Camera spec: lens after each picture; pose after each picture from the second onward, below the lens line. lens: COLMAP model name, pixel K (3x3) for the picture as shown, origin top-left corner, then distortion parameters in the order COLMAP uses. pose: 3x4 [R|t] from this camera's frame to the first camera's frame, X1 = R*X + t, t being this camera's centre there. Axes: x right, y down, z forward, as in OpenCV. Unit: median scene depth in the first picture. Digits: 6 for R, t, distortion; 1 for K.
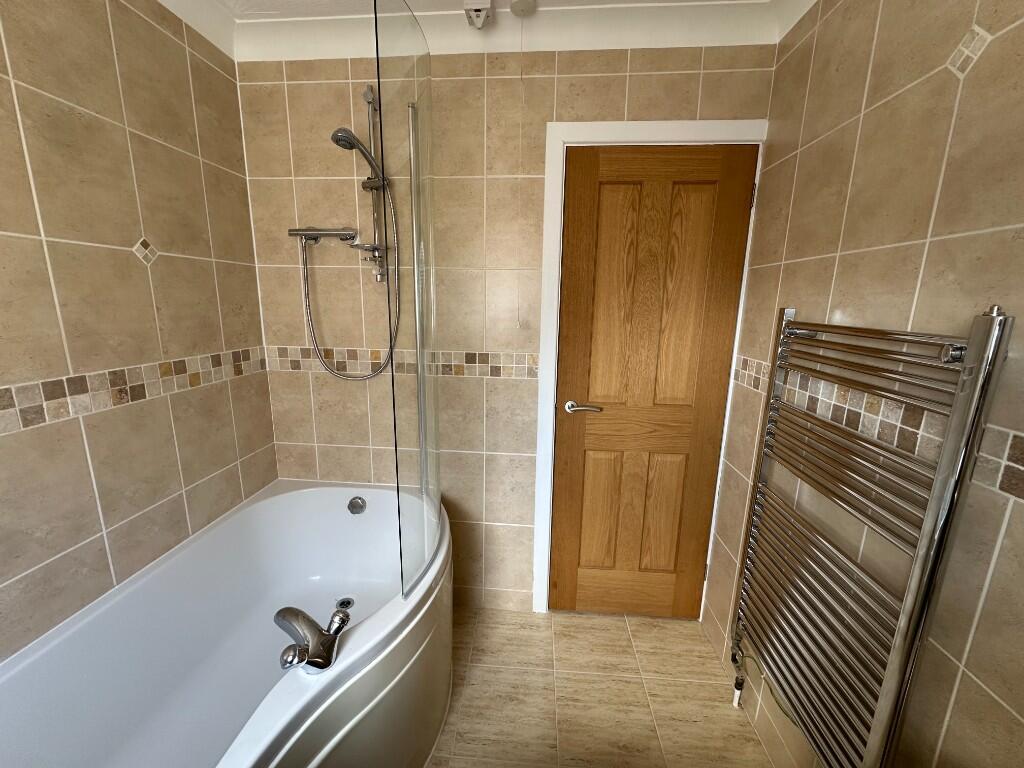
lens RADIAL K [[406.1, 0, 510.7], [0, 406.1, 383.0], [0, 0, 1]] dist [-0.000261, -0.000249]
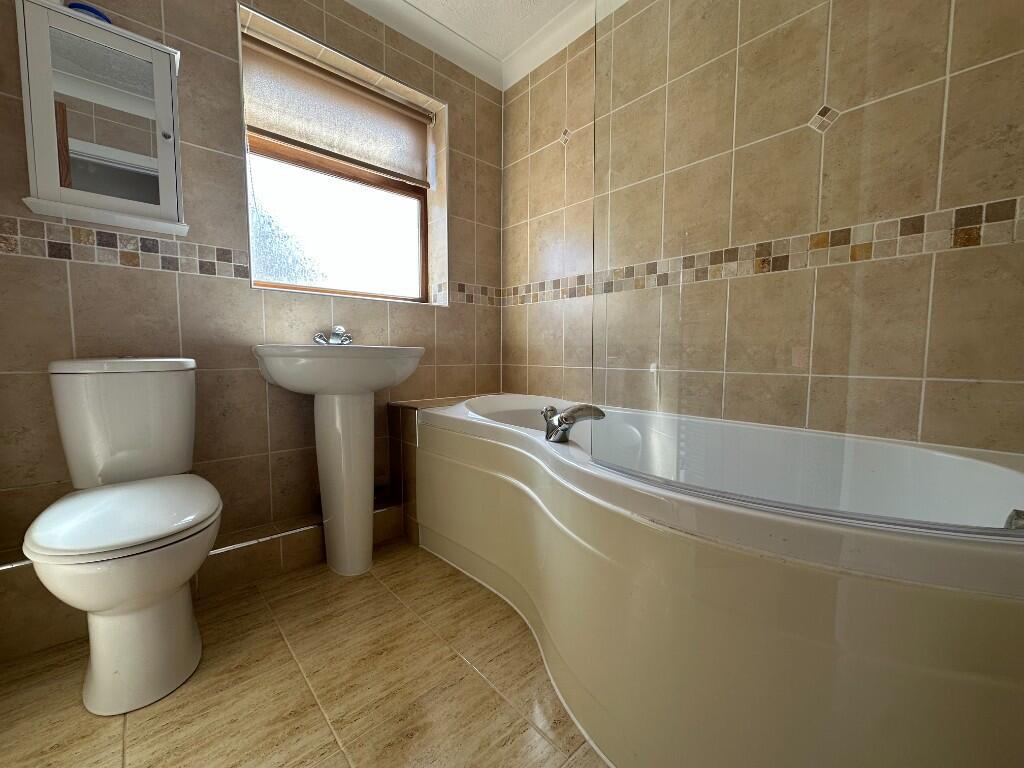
lens RADIAL K [[406.1, 0, 511.9], [0, 406.1, 384.5], [0, 0, 1]] dist [-0.000261, -0.000249]
pose [[-0.684336, 0.037591, -0.728197, 0.389401], [-0.158614, 0.967082, 0.198984, 0.236295], [0.711706, 0.251674, -0.655846, 1.283078]]
